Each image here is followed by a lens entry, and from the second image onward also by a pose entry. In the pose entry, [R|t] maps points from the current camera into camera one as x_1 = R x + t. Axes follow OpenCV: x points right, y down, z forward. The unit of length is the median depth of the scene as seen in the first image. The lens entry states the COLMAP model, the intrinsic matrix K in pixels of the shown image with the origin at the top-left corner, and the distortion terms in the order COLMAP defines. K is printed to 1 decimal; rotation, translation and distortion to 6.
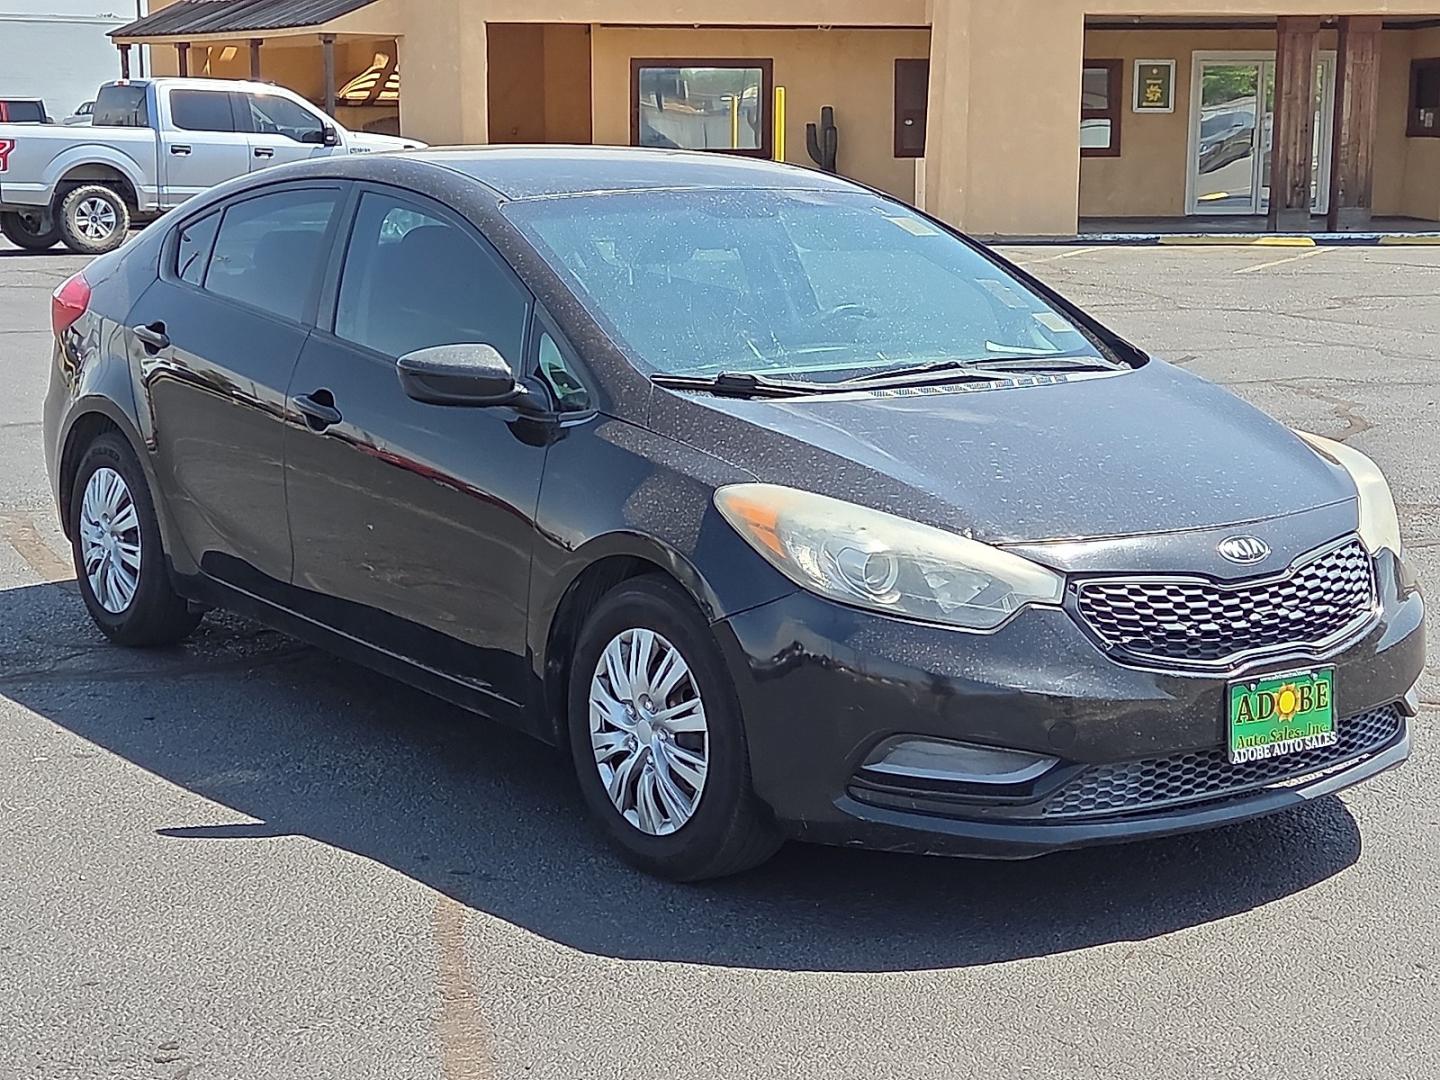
lens RADIAL K [[2456.5, 0, 765.2], [0, 2456.5, 543.2], [0, 0, 1]] dist [0.073055, 0.066083]
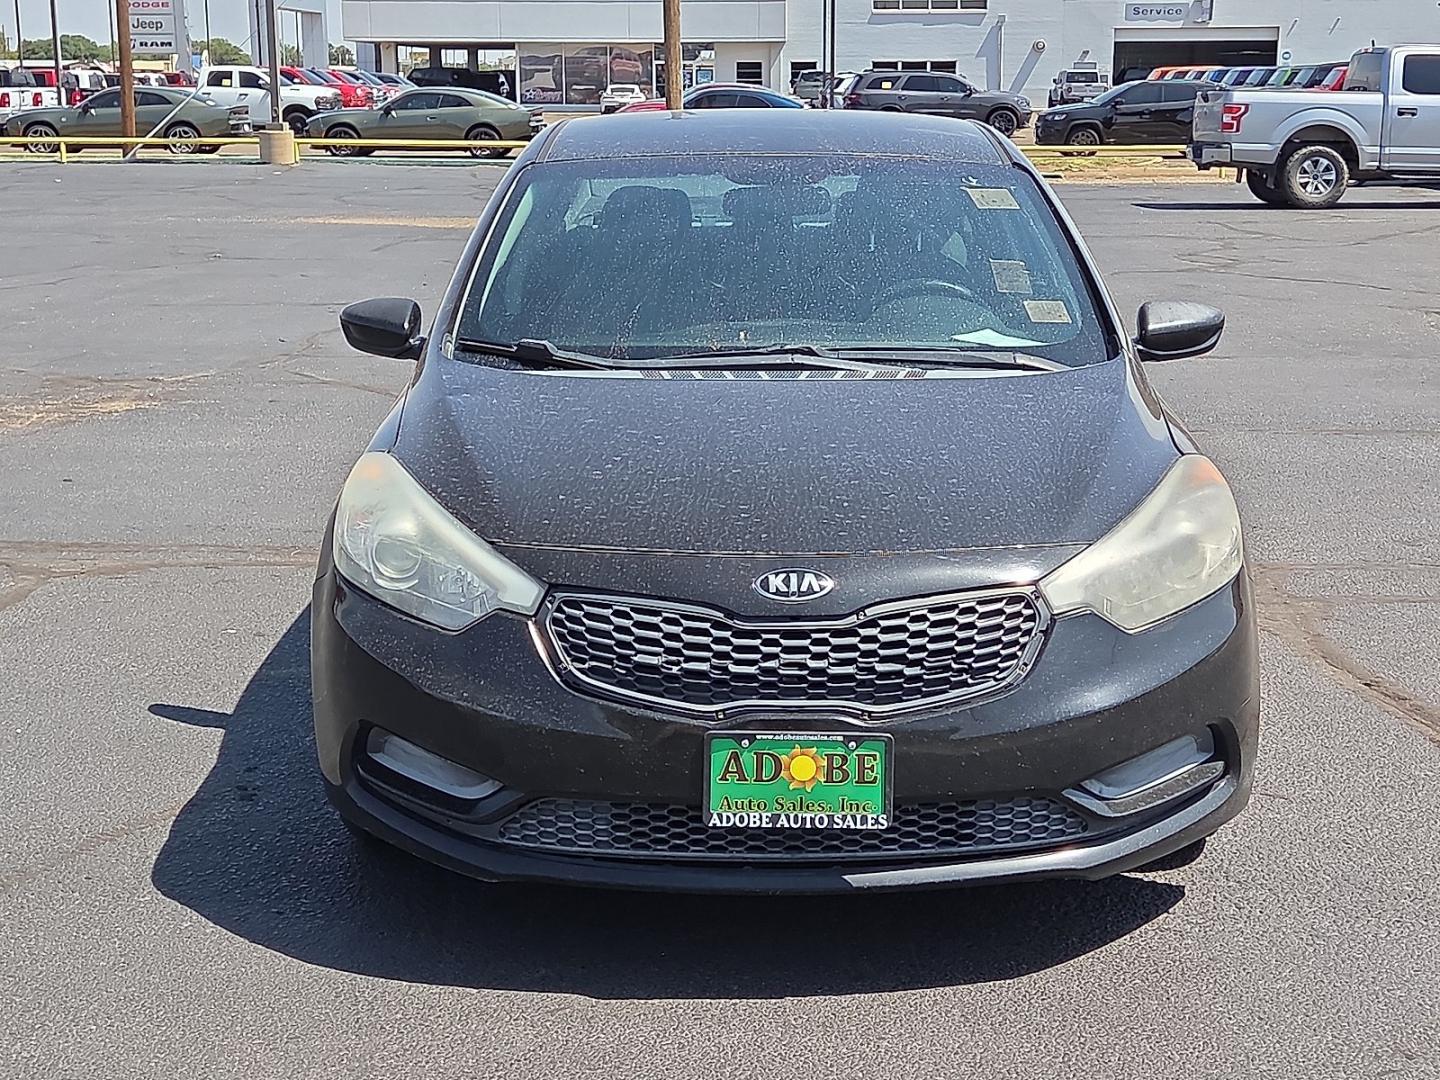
lens RADIAL K [[2176.6, 0, 751.6], [0, 2176.6, 538.4], [0, 0, 1]] dist [0.101173, -0.050811]
pose [[0.802090, 0.121760, -0.584659, 0.623878], [-0.102067, 0.992540, 0.066679, -0.062700], [0.588417, 0.006192, 0.808534, 0.374587]]
